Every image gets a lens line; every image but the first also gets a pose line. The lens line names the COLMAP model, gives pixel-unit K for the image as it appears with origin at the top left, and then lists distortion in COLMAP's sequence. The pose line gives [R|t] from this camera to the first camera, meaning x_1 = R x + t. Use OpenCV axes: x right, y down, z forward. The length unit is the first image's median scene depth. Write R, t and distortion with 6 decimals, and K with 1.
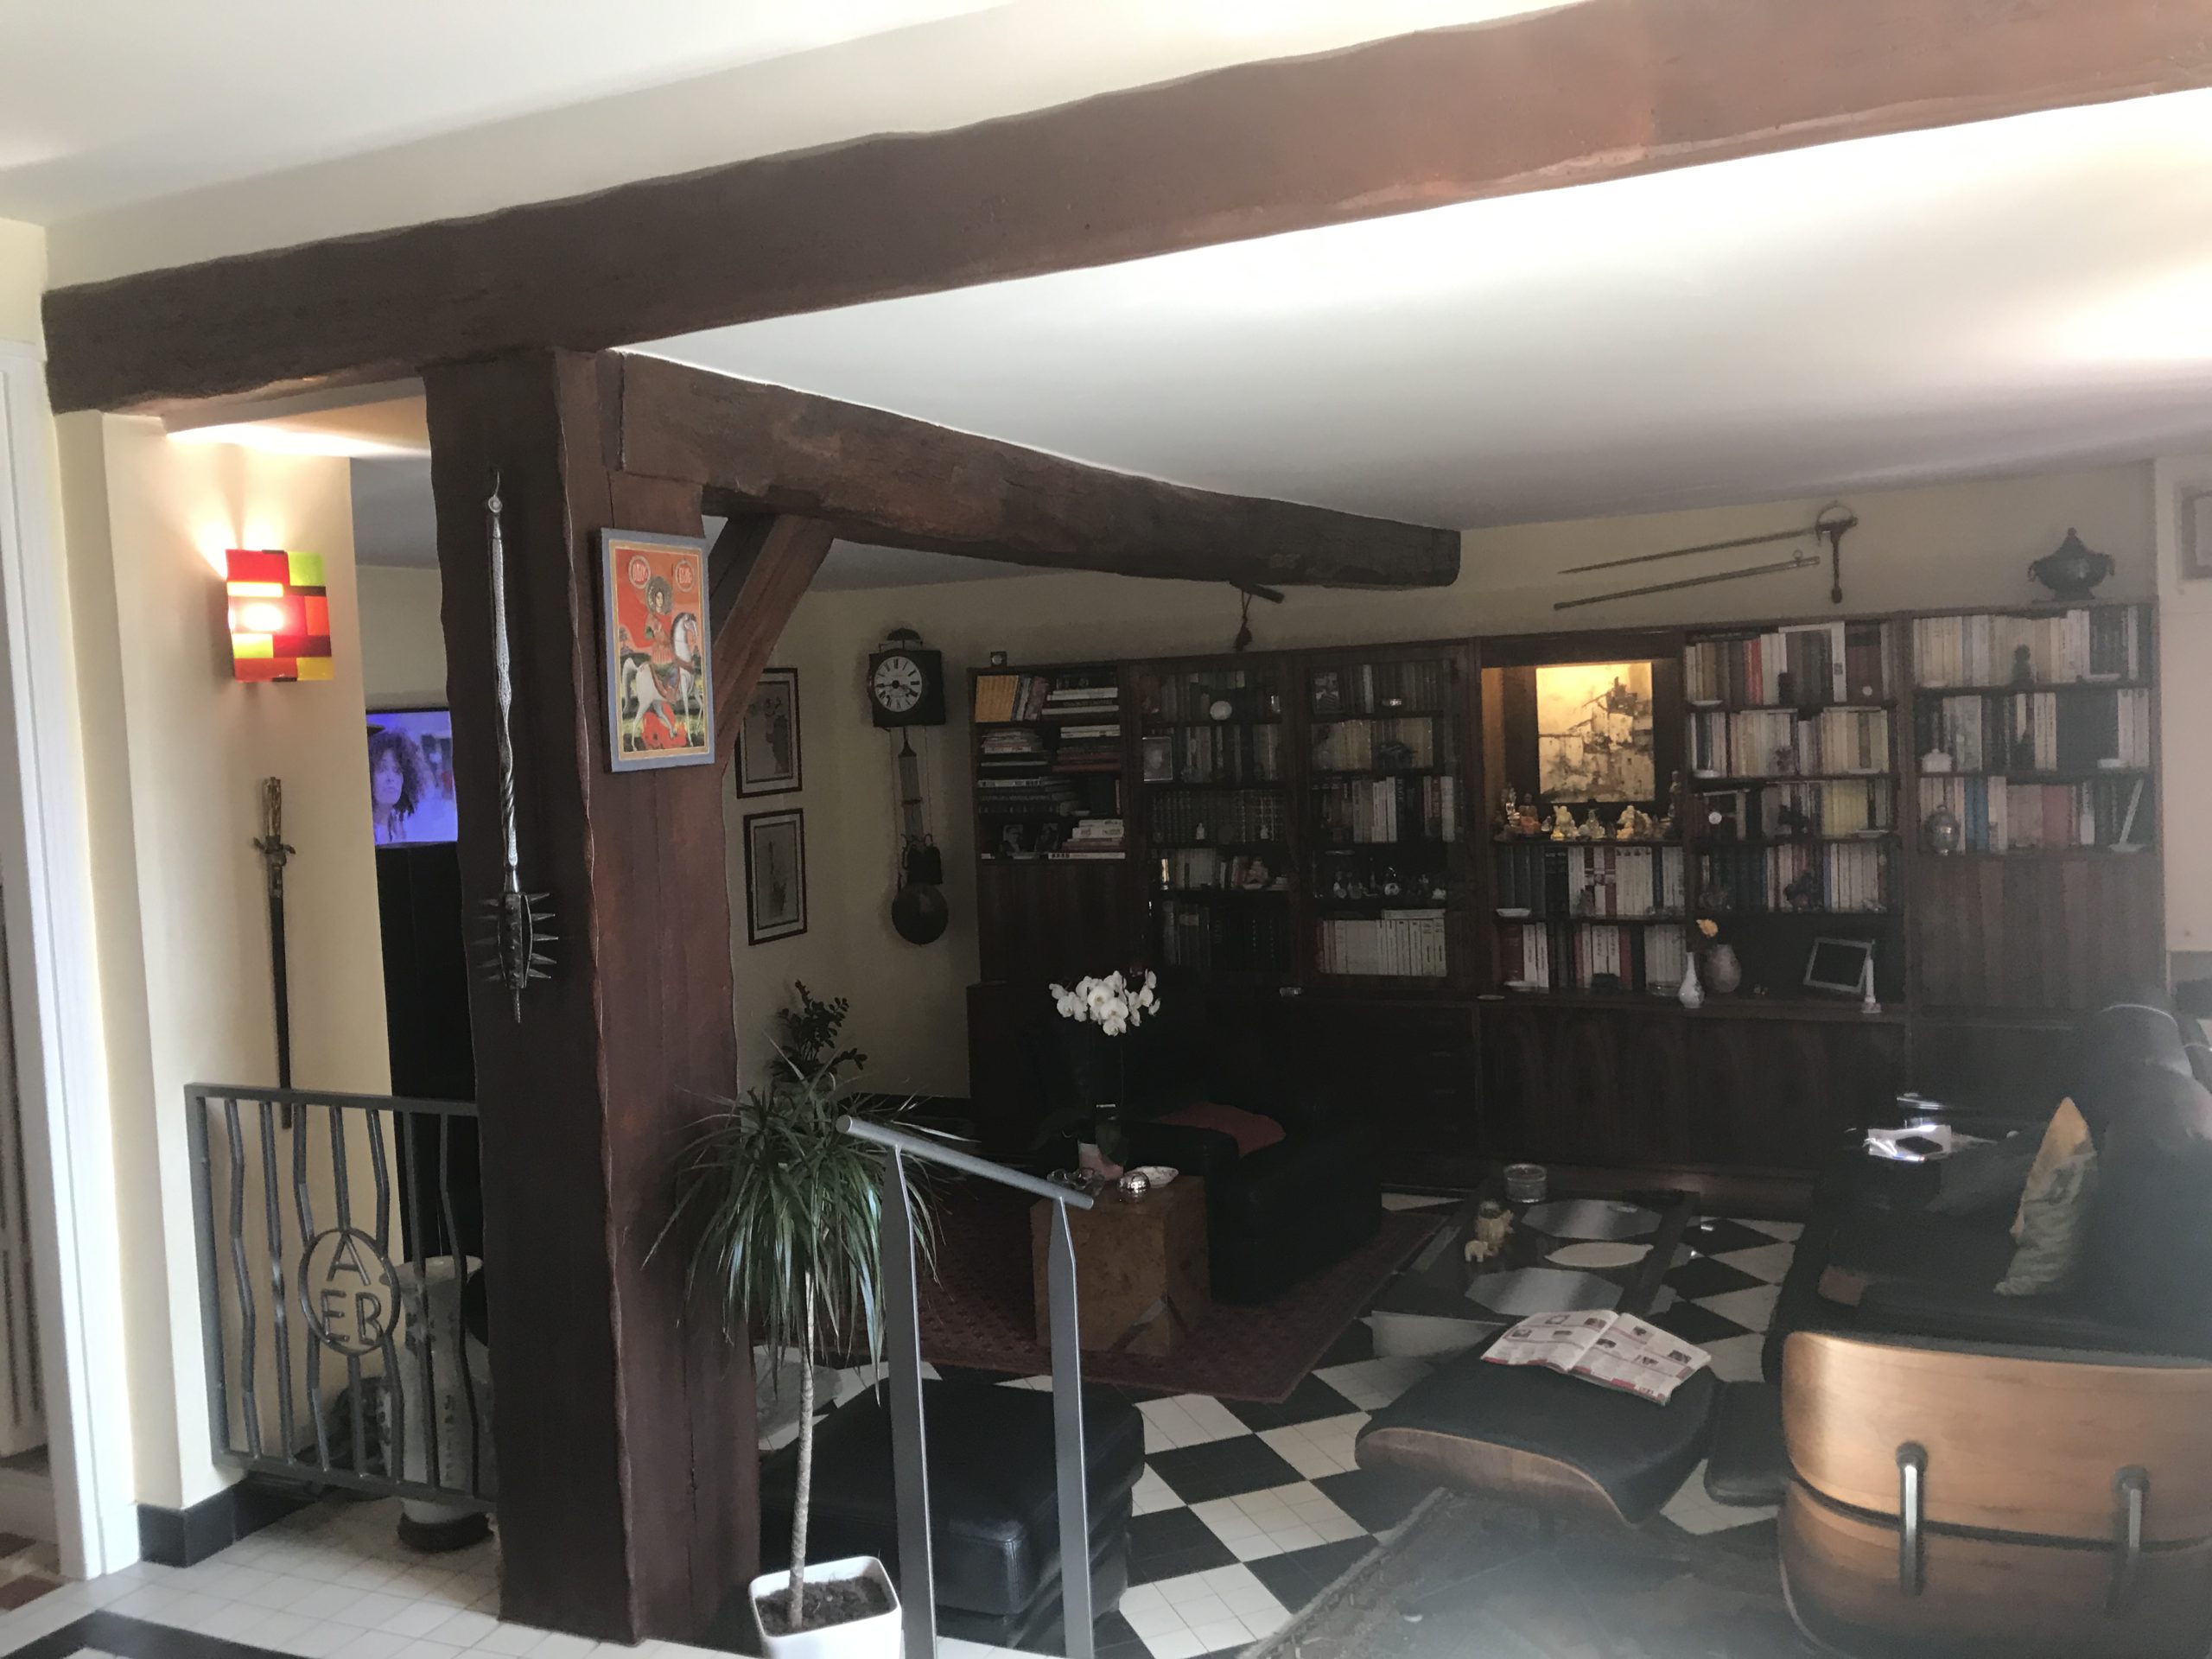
lens RADIAL K [[1770.4, 0, 1106.0], [0, 1770.4, 829.5], [0, 0, 1]] dist [-0.035068, 0.057795]
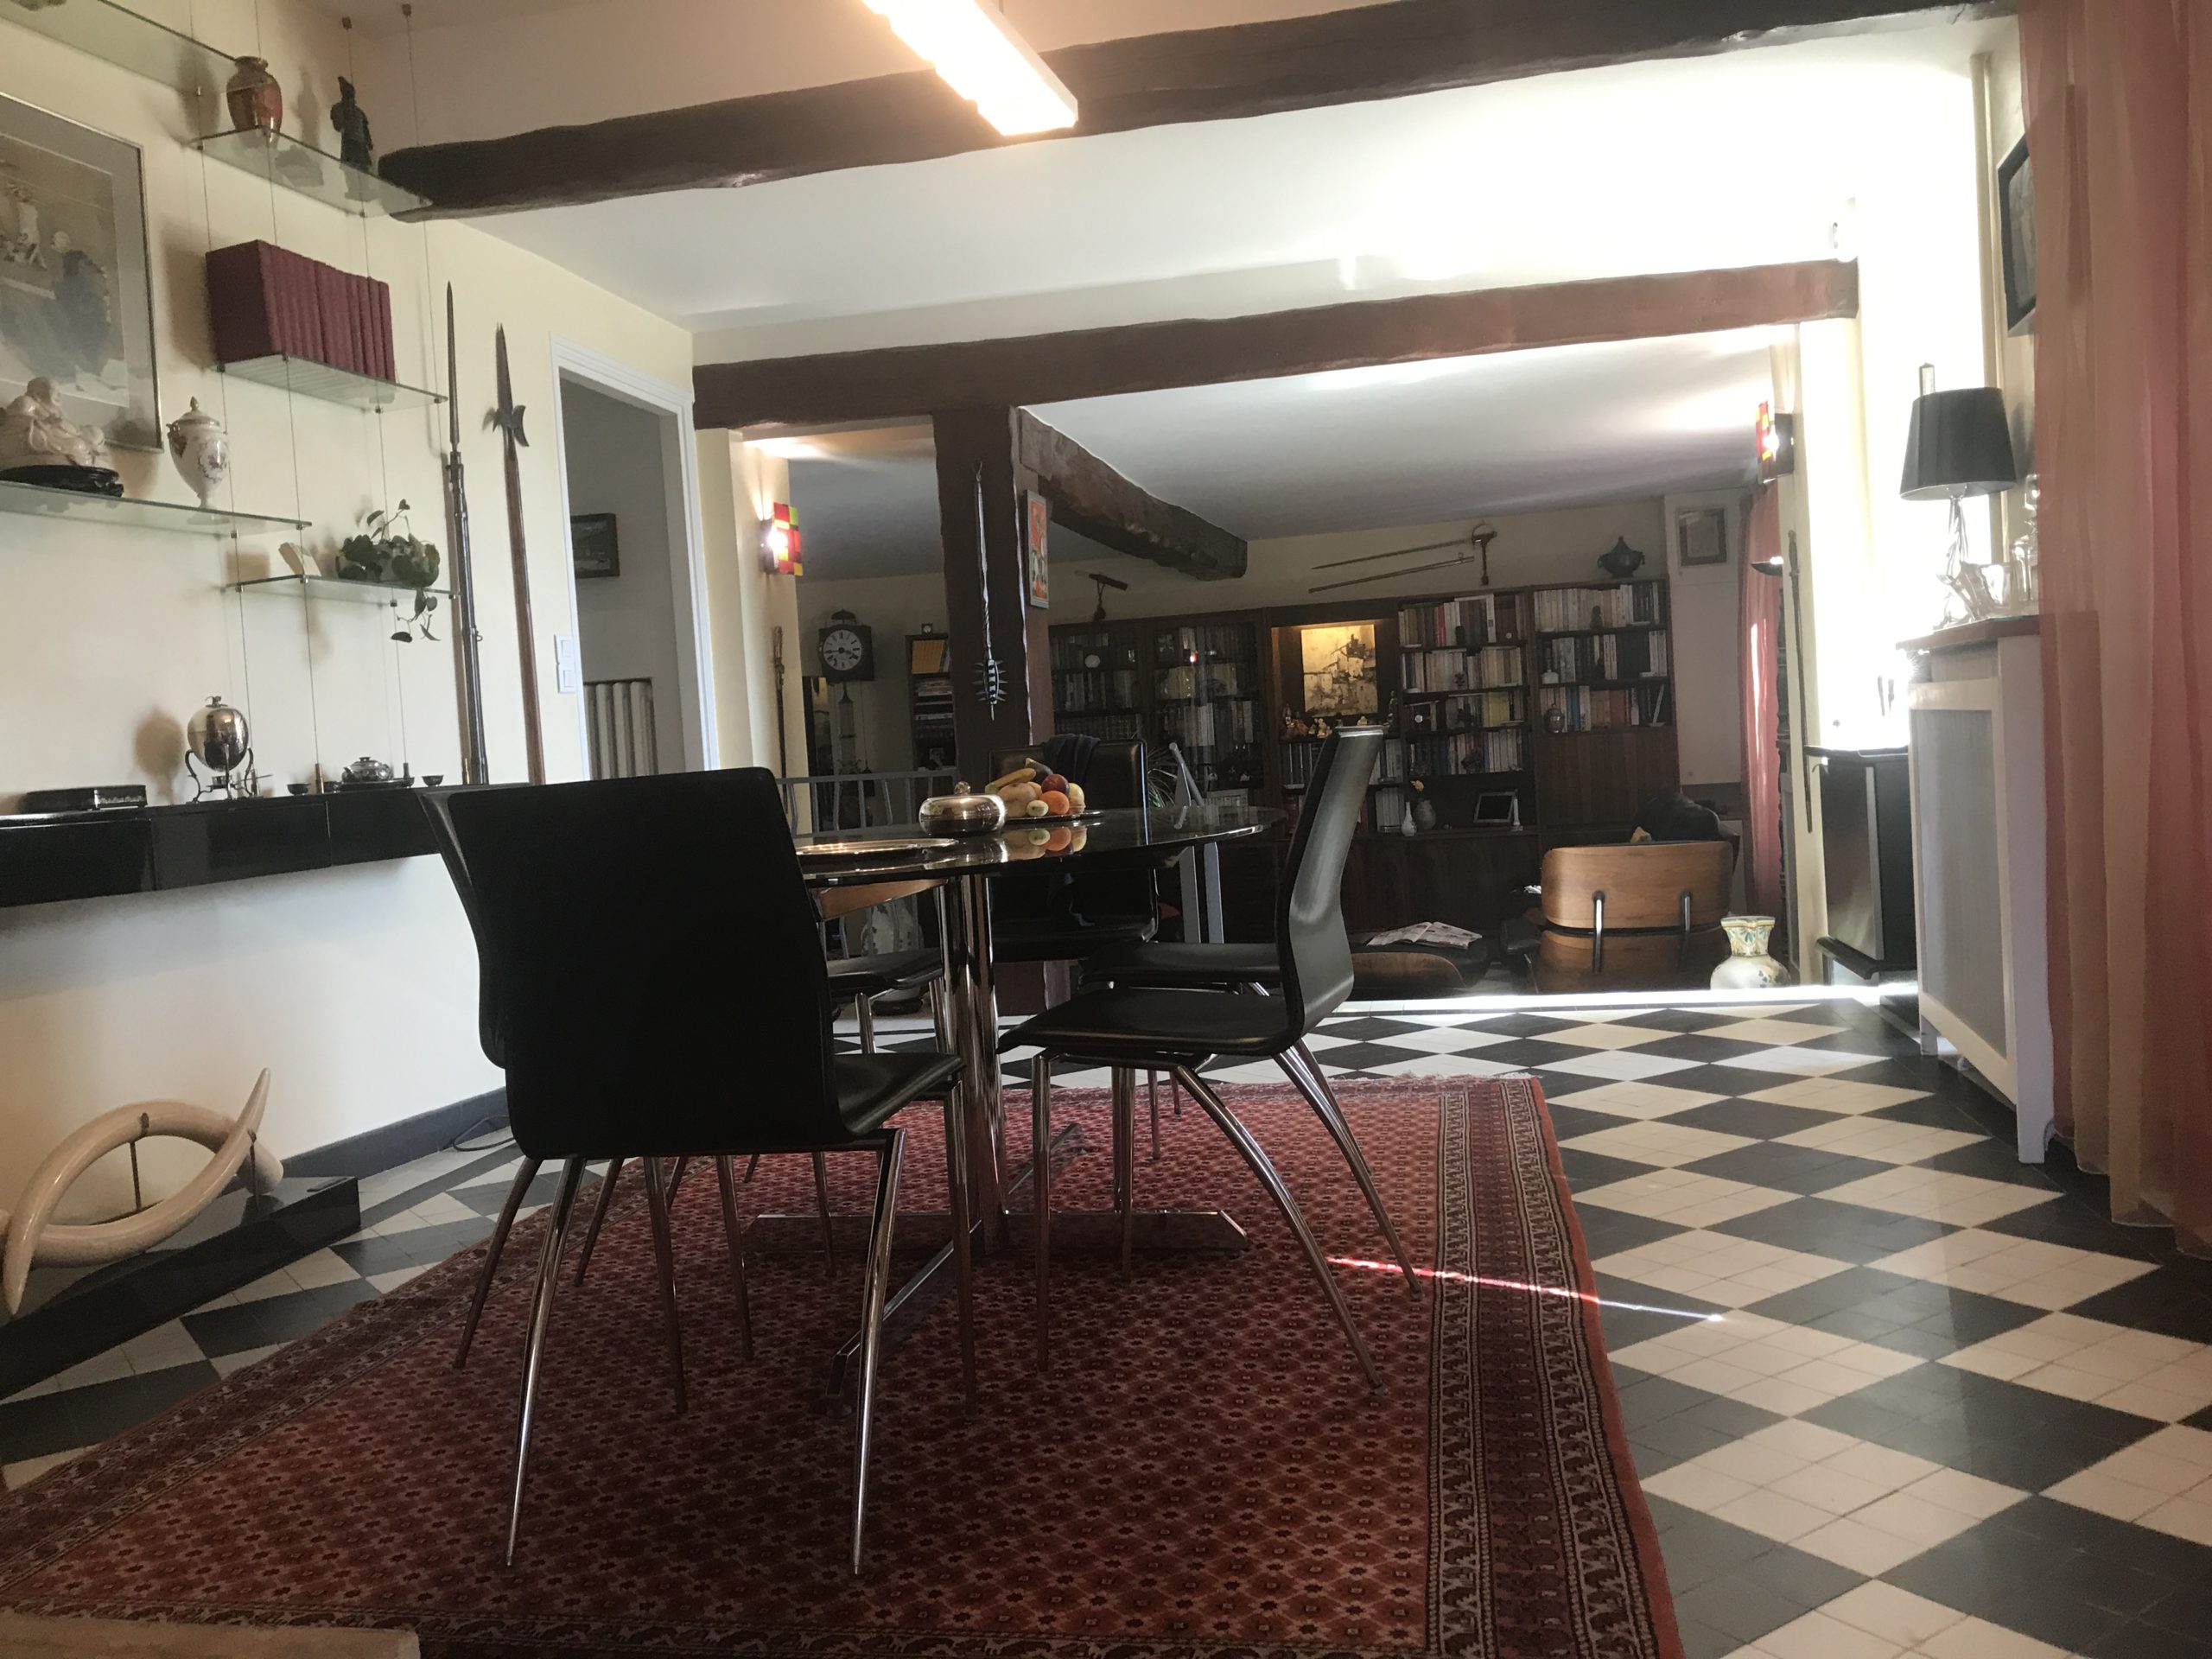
lens RADIAL K [[1767.4, 0, 1106.0], [0, 1767.4, 829.5], [0, 0, 1]] dist [0.117176, -0.006018]
pose [[0.970939, -0.021806, 0.238331, -0.316709], [0.030689, 0.998963, -0.033626, 0.139547], [-0.237351, 0.039963, 0.970602, -0.490928]]
